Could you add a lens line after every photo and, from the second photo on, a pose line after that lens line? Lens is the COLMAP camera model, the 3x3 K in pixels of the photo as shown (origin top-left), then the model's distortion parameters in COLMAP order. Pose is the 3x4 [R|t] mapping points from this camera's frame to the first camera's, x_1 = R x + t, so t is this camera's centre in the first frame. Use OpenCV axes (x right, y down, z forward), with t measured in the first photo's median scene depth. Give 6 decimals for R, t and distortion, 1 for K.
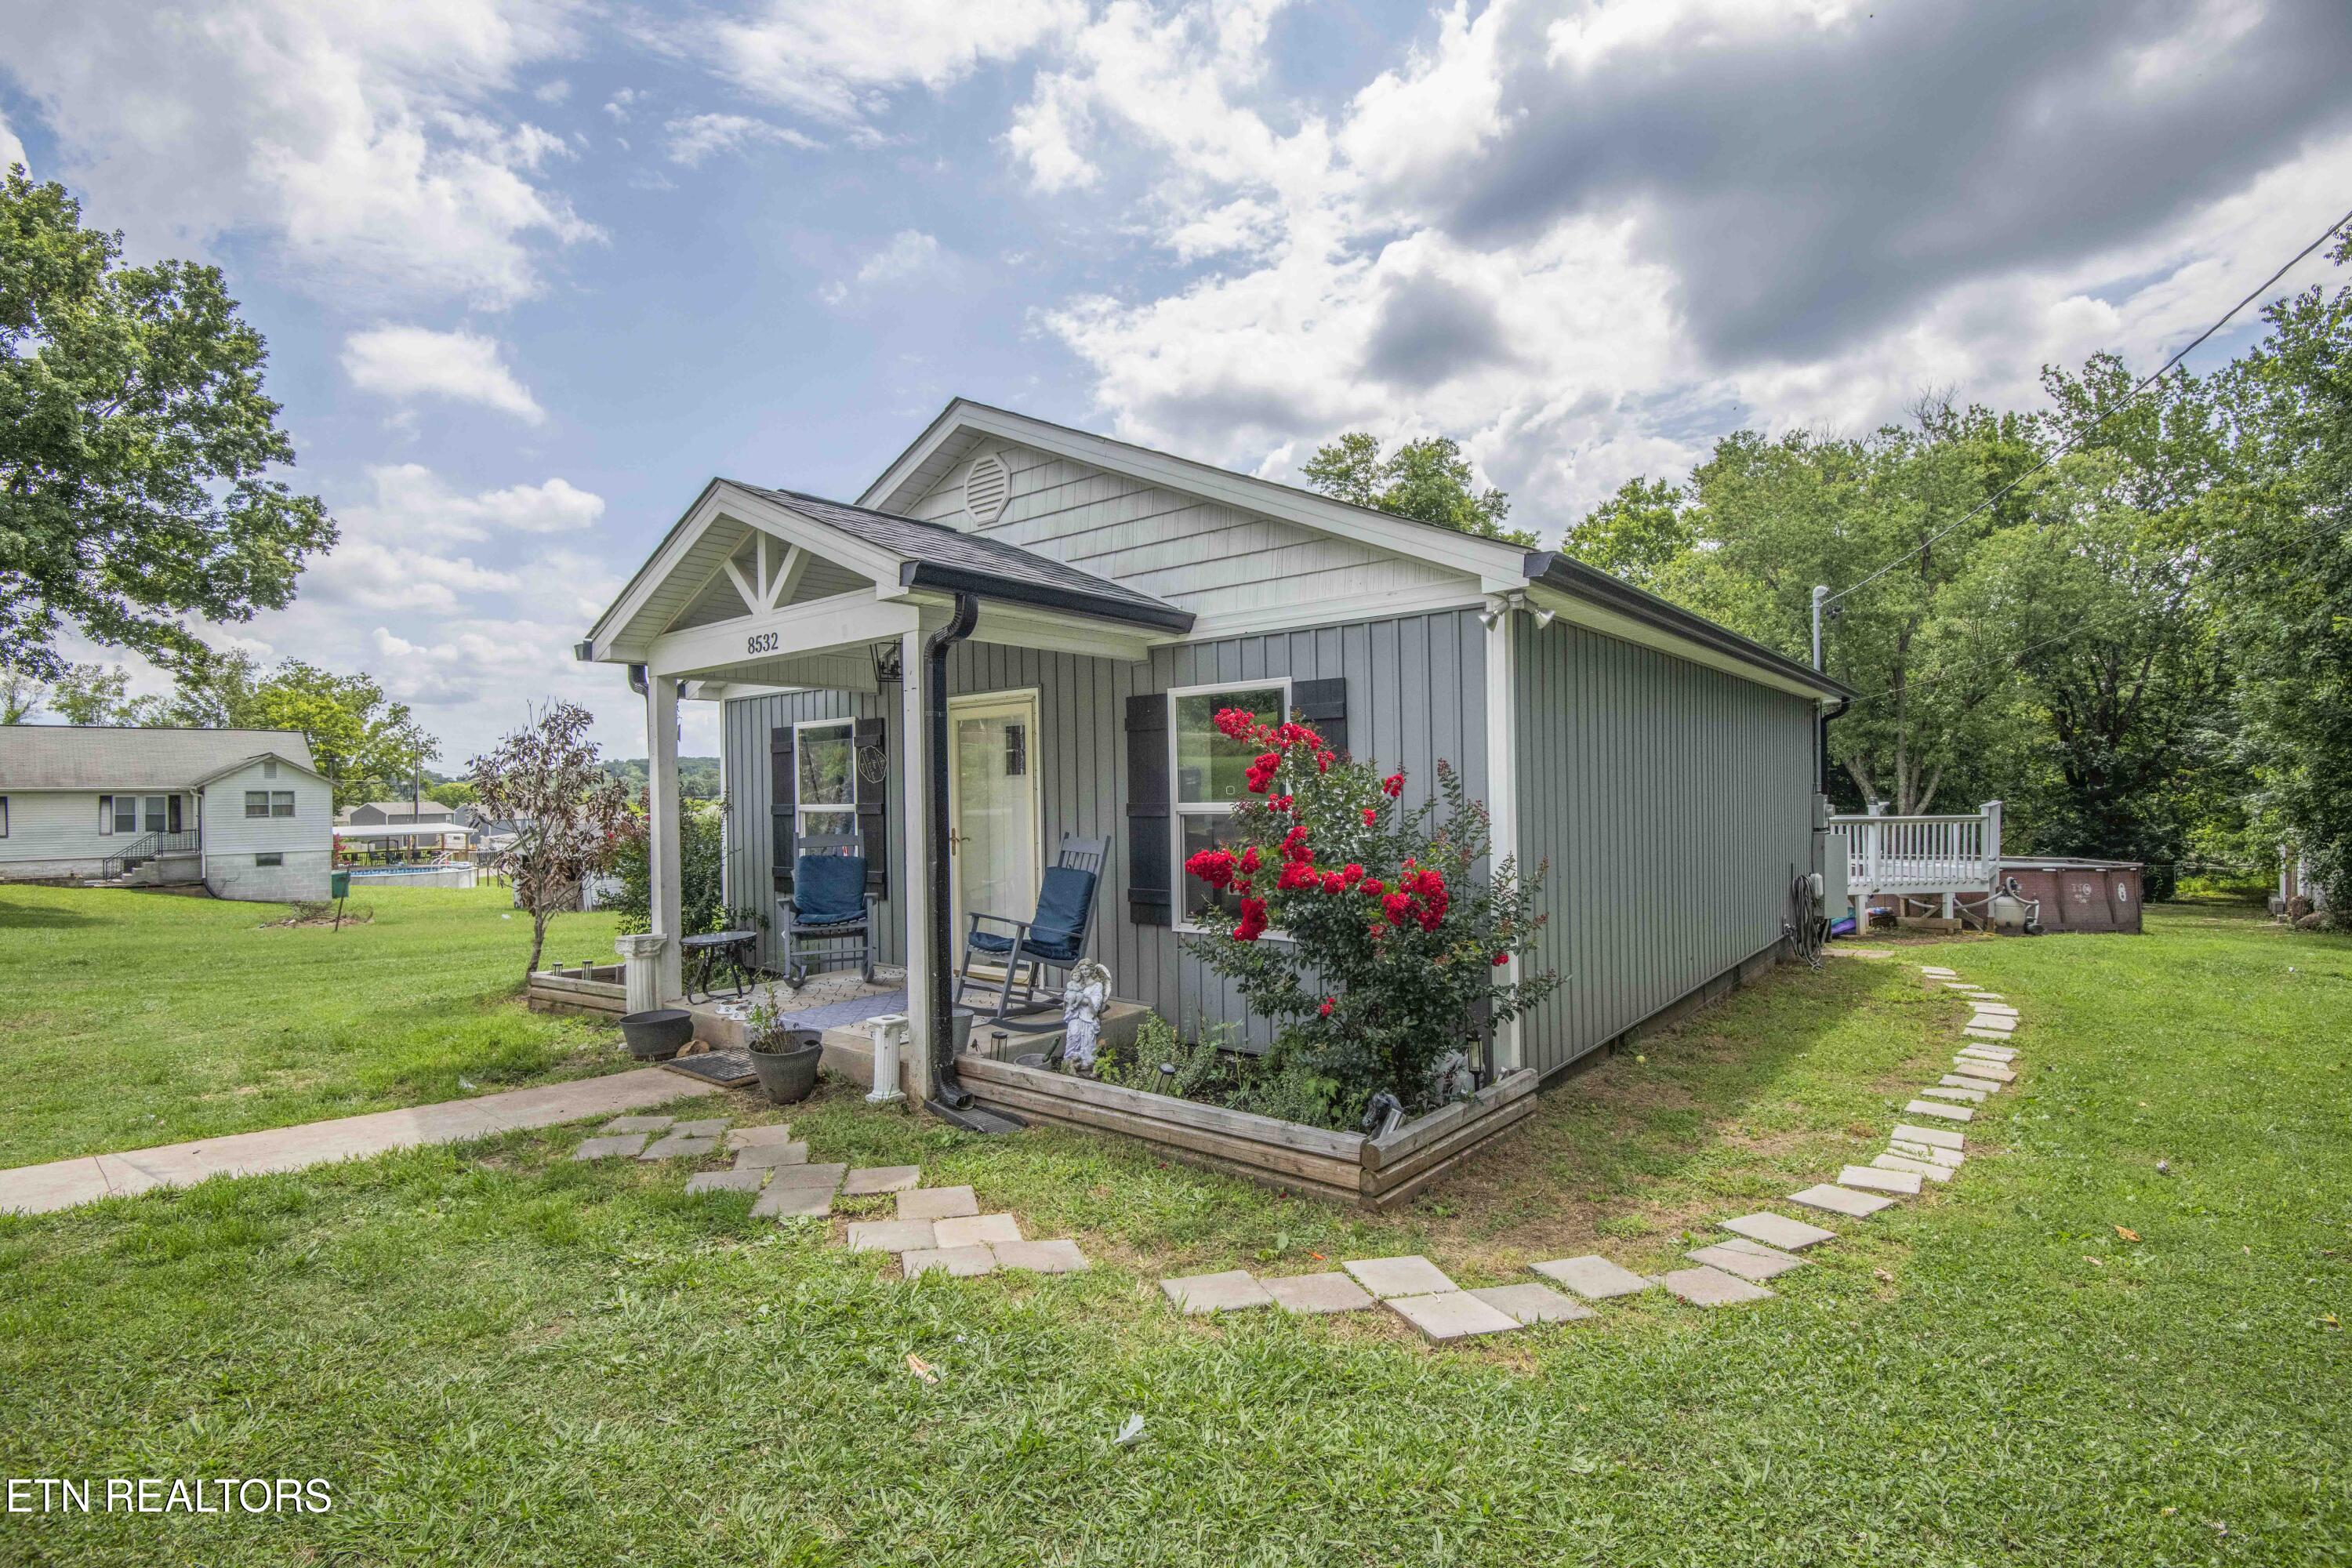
lens RADIAL K [[1082.2, 0, 1214.7], [0, 1082.2, 783.4], [0, 0, 1]] dist [-0.026433, -0.009816]
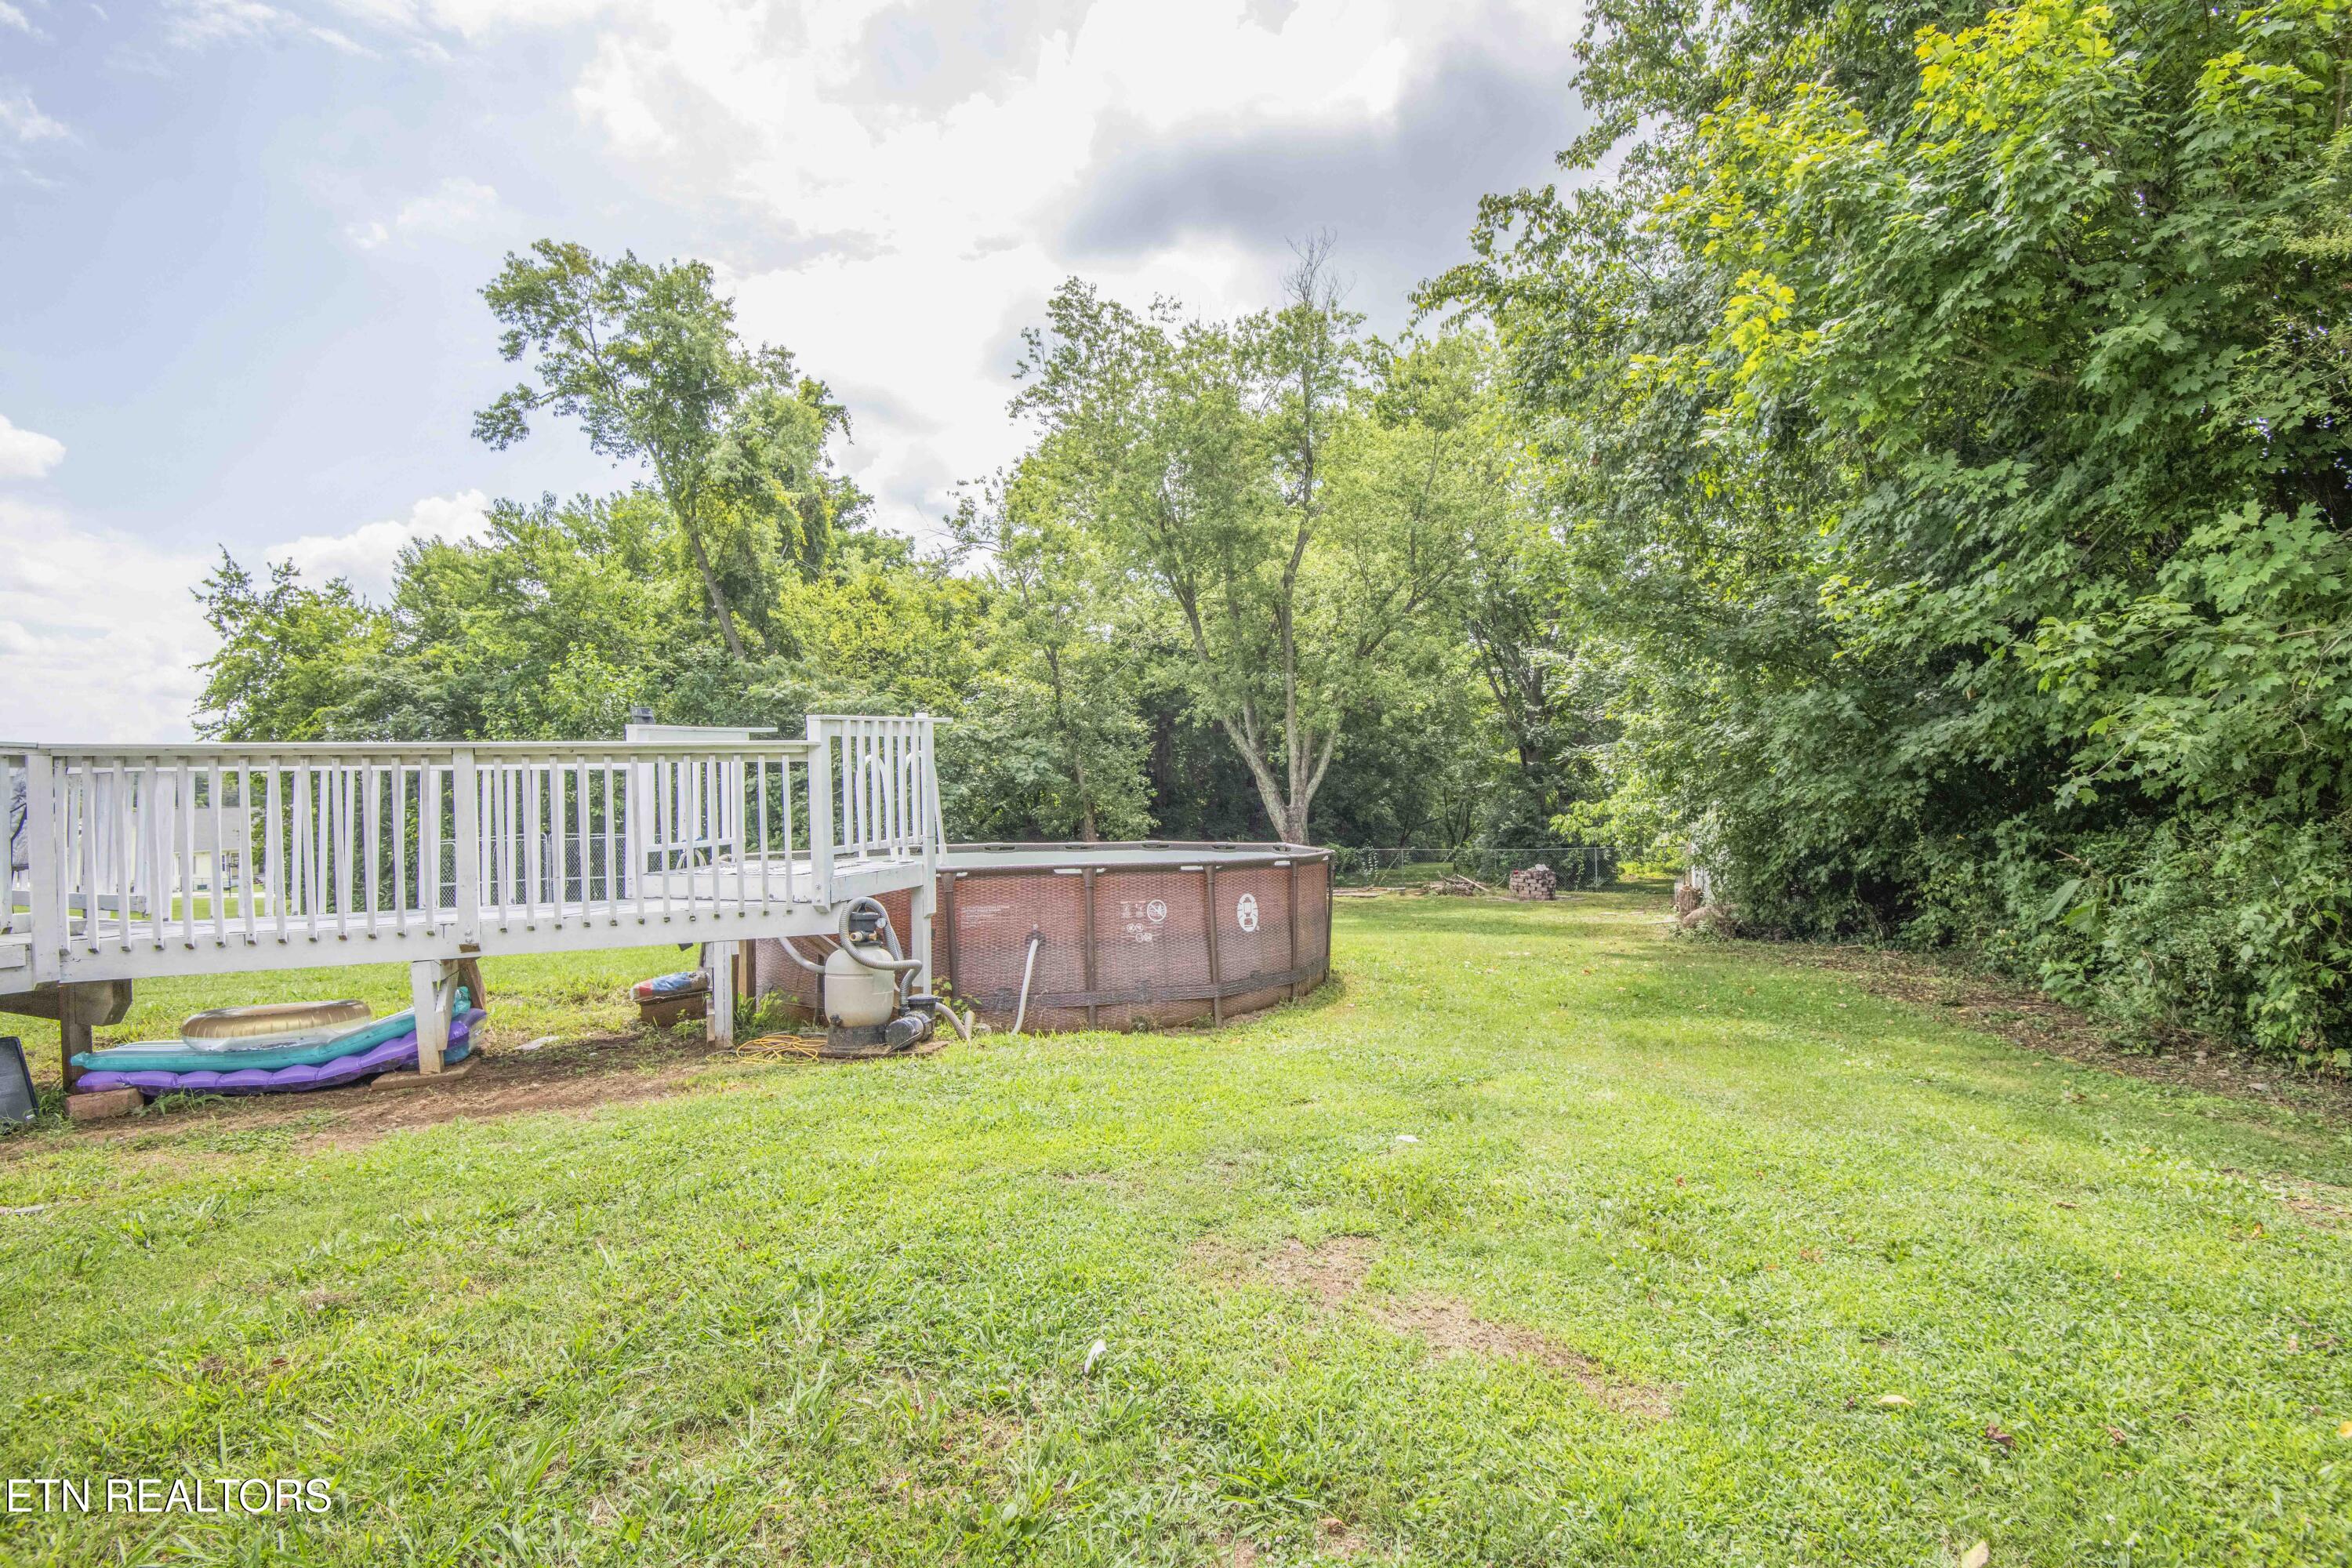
lens RADIAL K [[1082.2, 0, 1178.4], [0, 1082.2, 782.5], [0, 0, 1]] dist [-0.026433, -0.009816]
pose [[0.952193, -0.007330, 0.305409, 0.320517], [0.007193, 0.999973, 0.001575, 0.020386], [-0.305412, 0.000697, 0.952220, 0.256498]]
